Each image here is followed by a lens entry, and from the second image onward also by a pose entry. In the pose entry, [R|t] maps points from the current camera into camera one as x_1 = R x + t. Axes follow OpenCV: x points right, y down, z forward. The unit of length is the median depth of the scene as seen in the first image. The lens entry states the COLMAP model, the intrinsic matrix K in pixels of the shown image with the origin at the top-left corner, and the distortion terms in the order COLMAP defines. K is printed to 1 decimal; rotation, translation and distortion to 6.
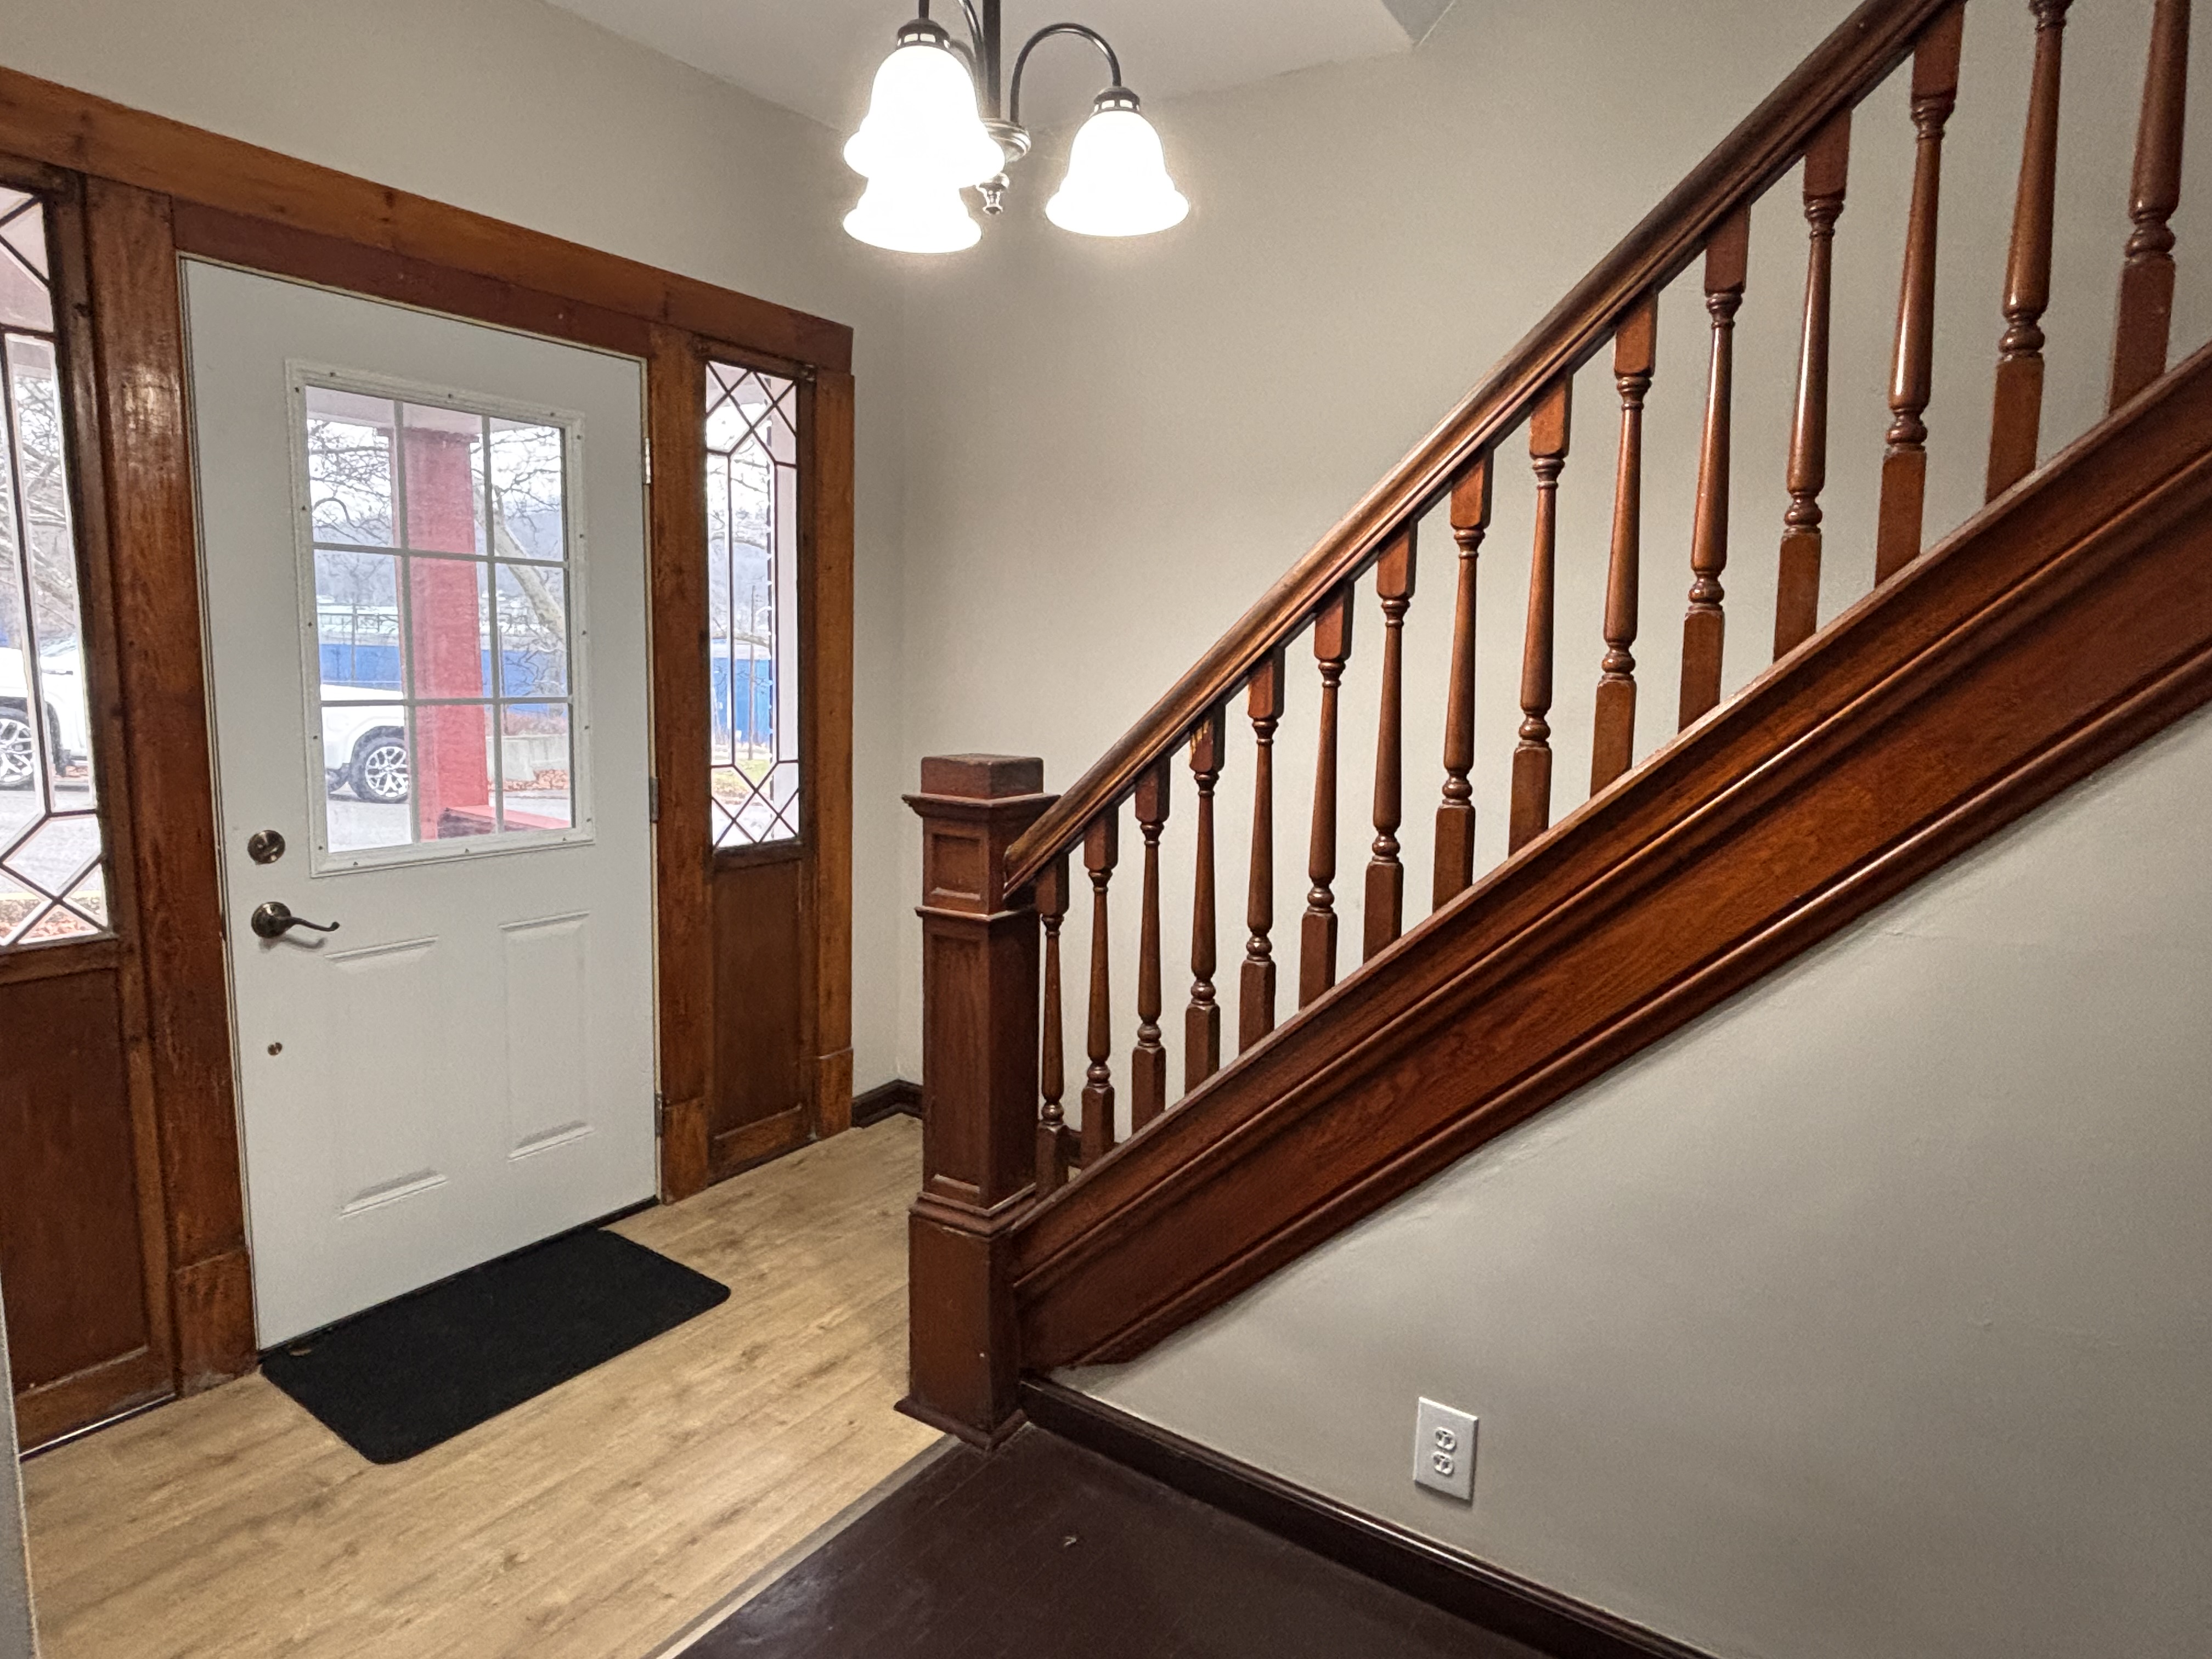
lens RADIAL K [[1253.9, 0, 1113.8], [0, 1253.9, 831.5], [0, 0, 1]] dist [-0.004900, -0.010009]
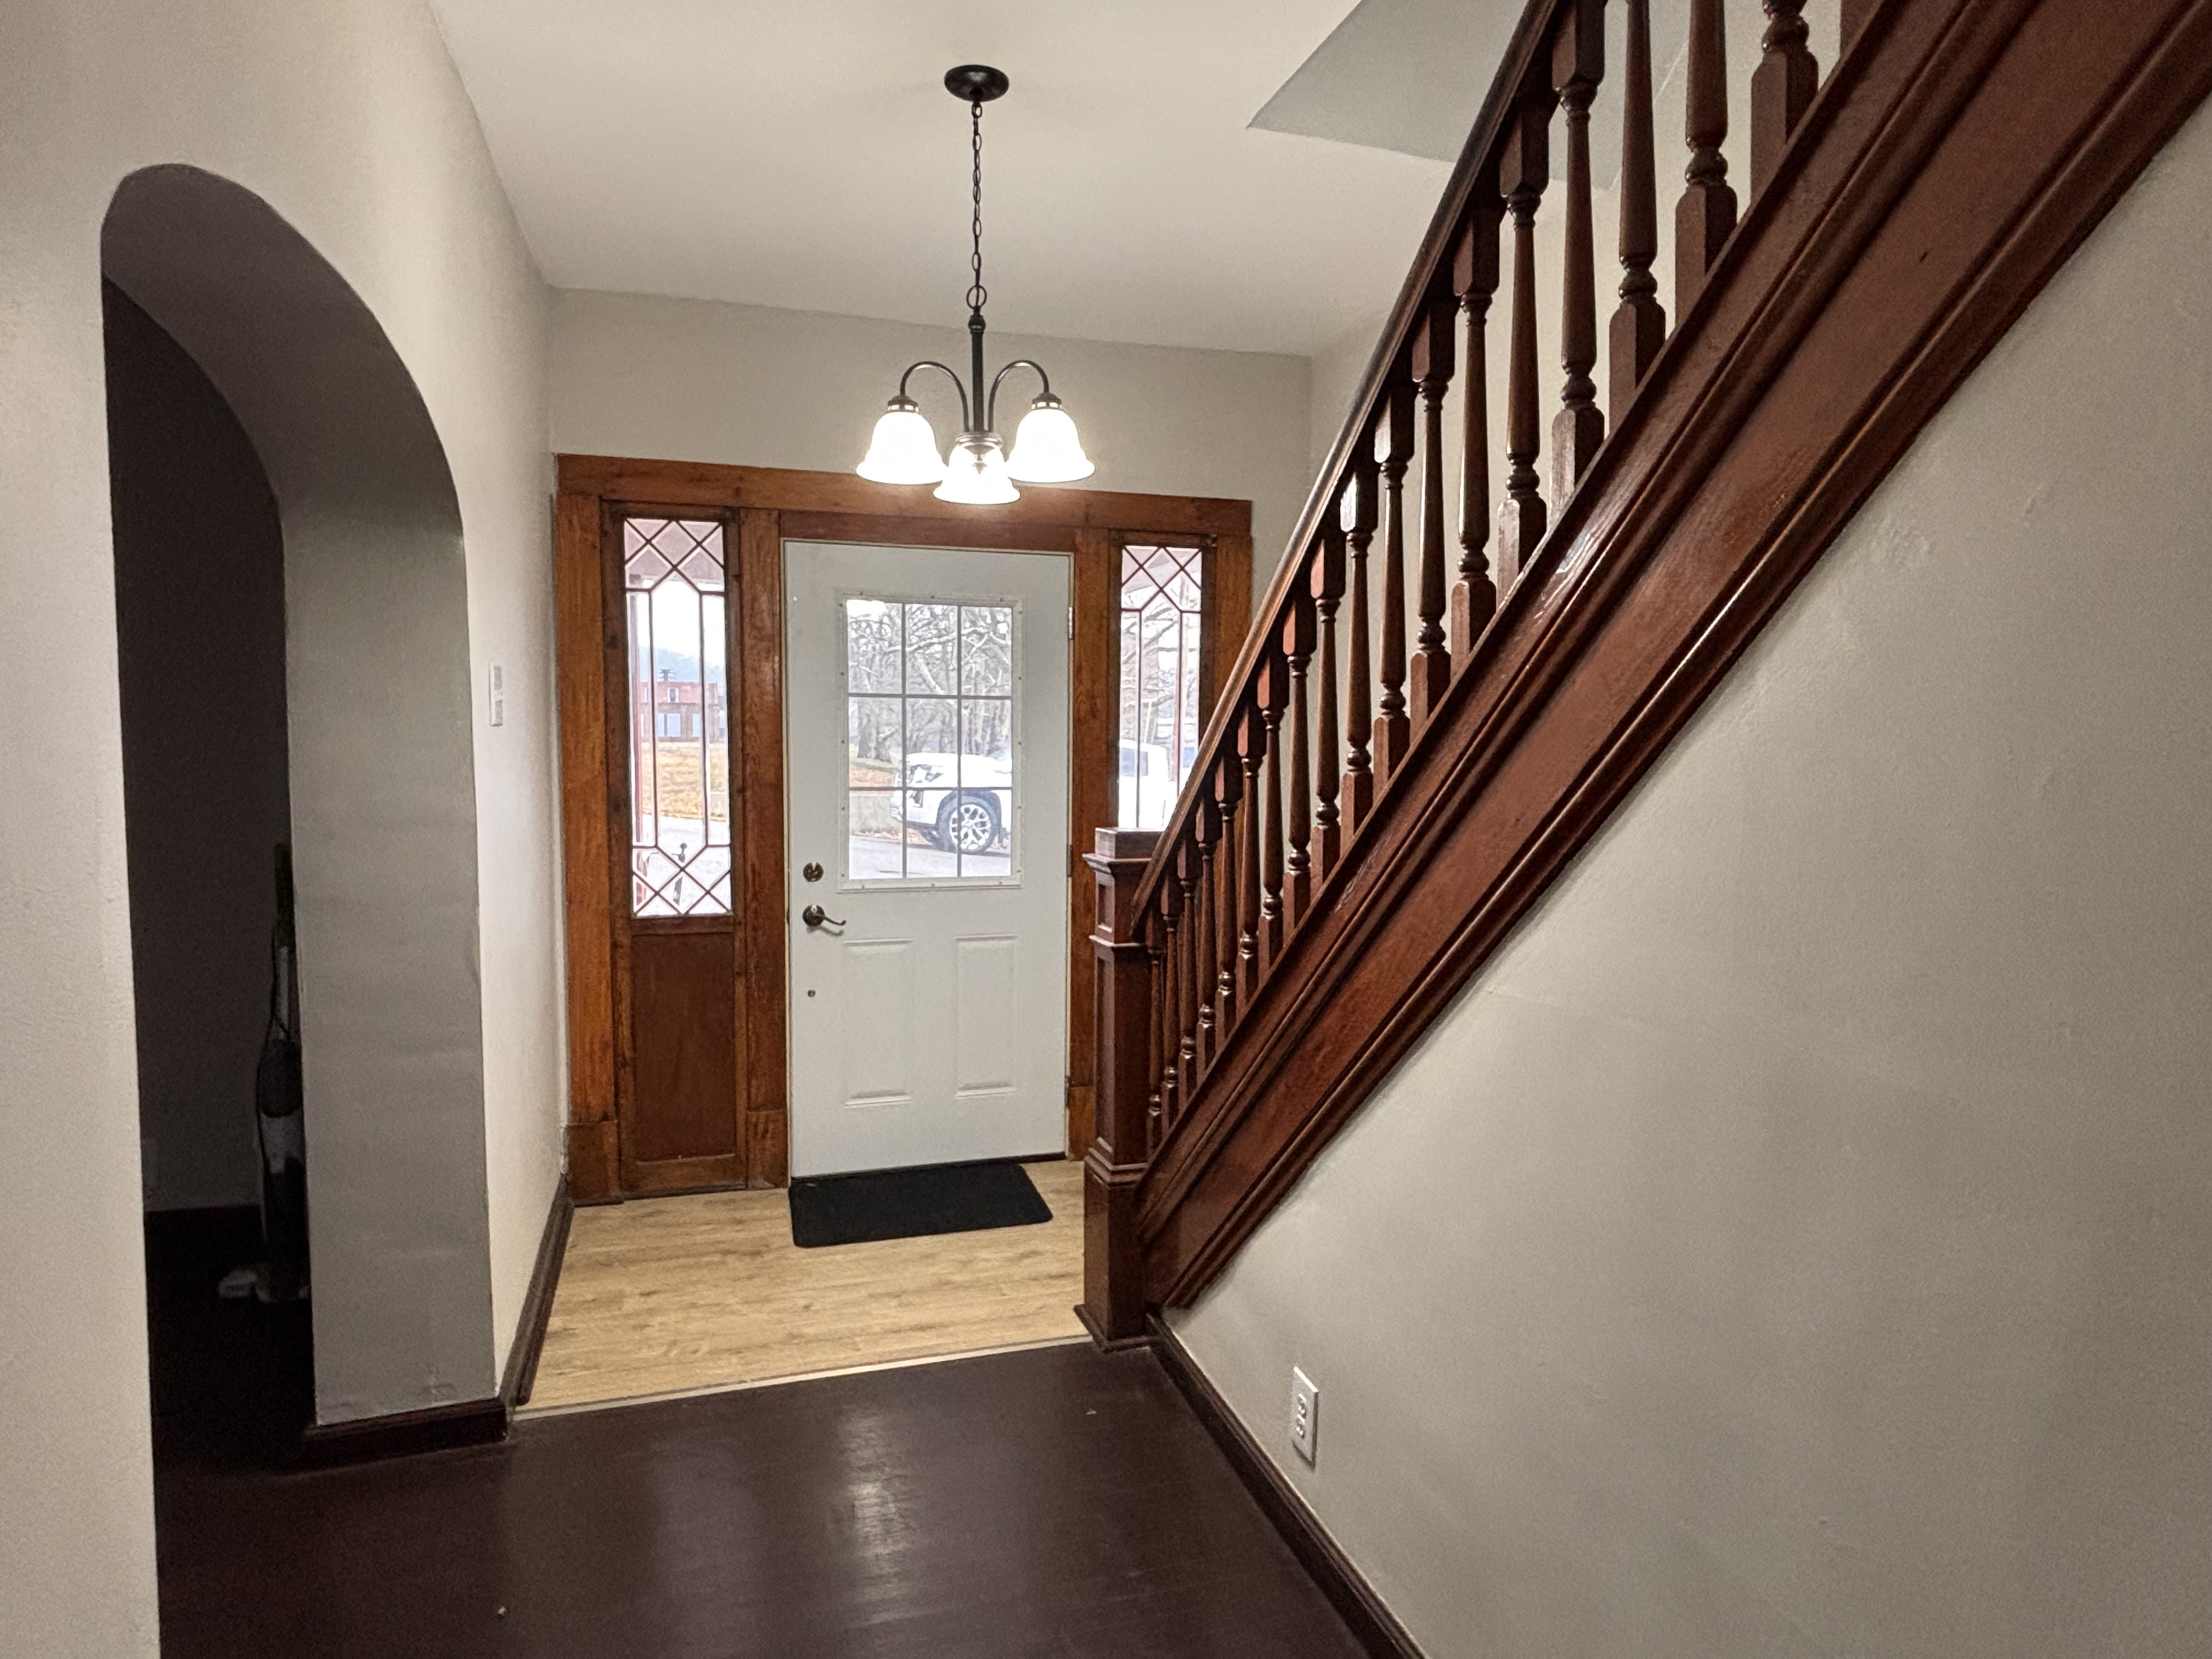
lens RADIAL K [[1253.9, 0, 1115.5], [0, 1253.9, 822.3], [0, 0, 1]] dist [-0.004900, -0.010009]
pose [[0.779074, 0.021957, -0.626547, 0.694717], [-0.075947, 0.995332, -0.059555, 0.015149], [0.622315, 0.093982, 0.777105, -0.071151]]
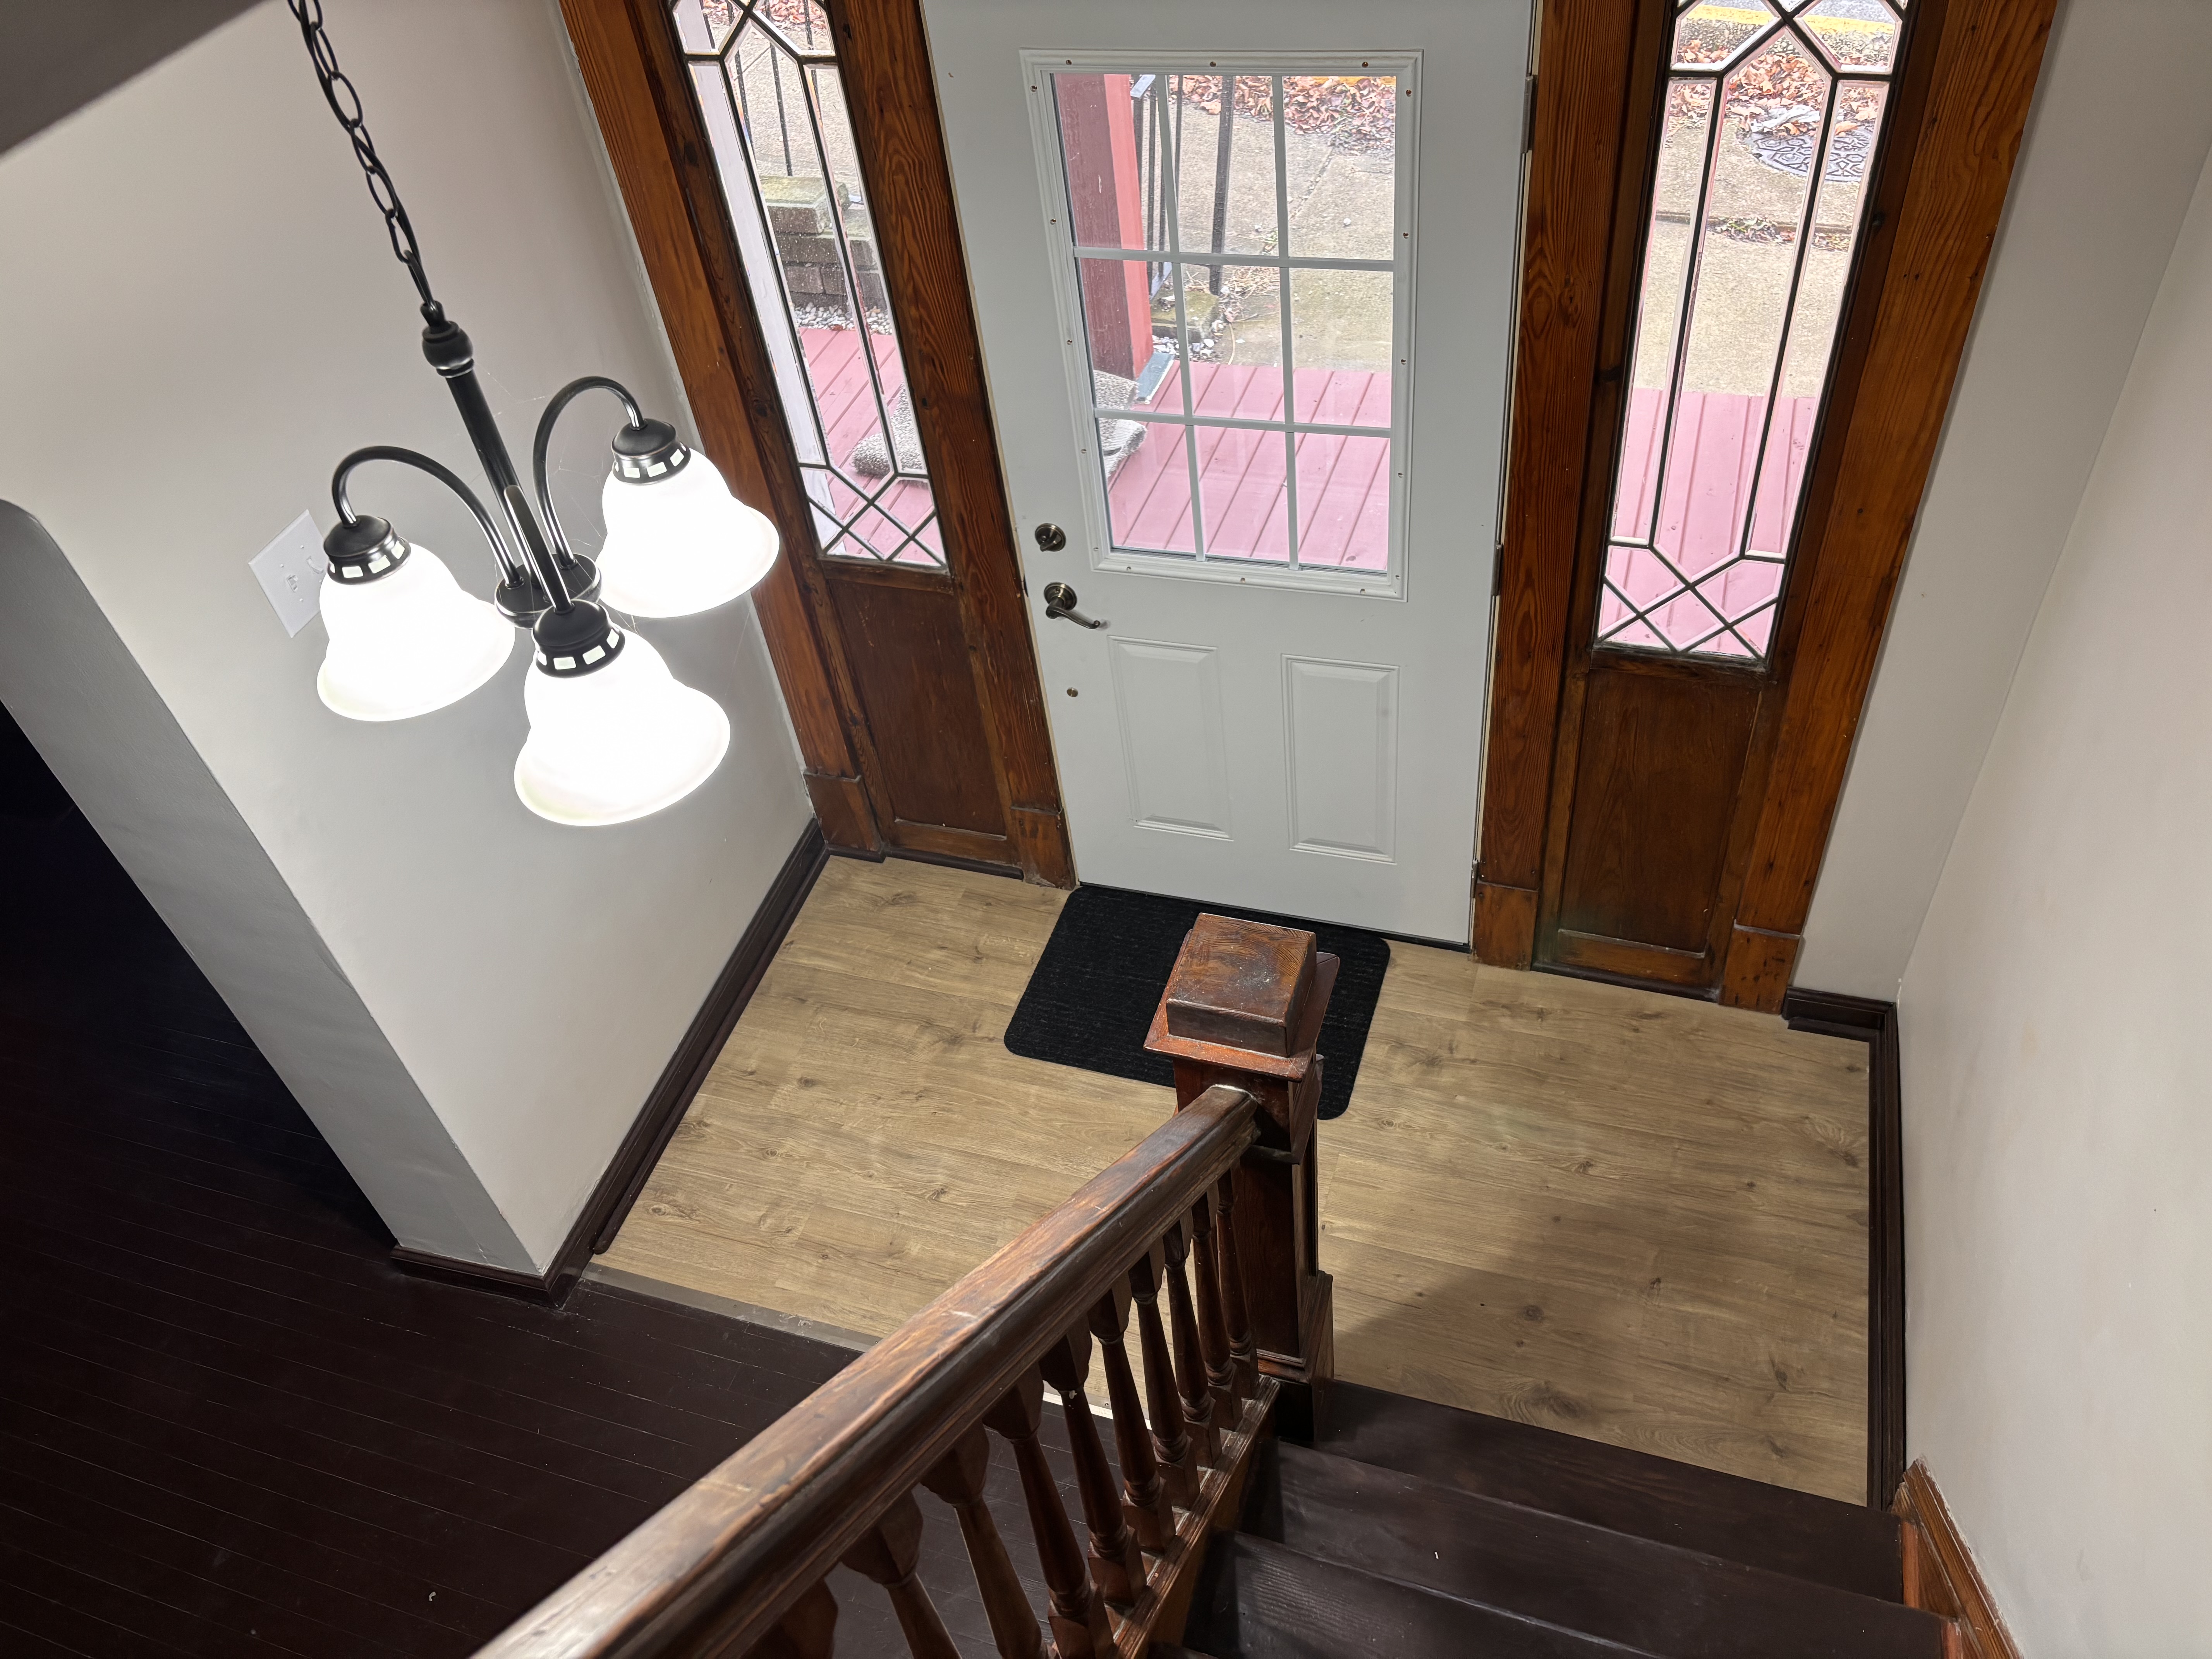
lens RADIAL K [[1683.3, 0, 1096.9], [0, 1683.3, 844.0], [0, 0, 1]] dist [0.040741, -0.017377]
pose [[0.257472, 0.636186, -0.727307, 0.495861], [-0.021583, 0.756282, 0.653890, -0.691207], [0.966045, -0.152661, 0.208452, 0.694130]]
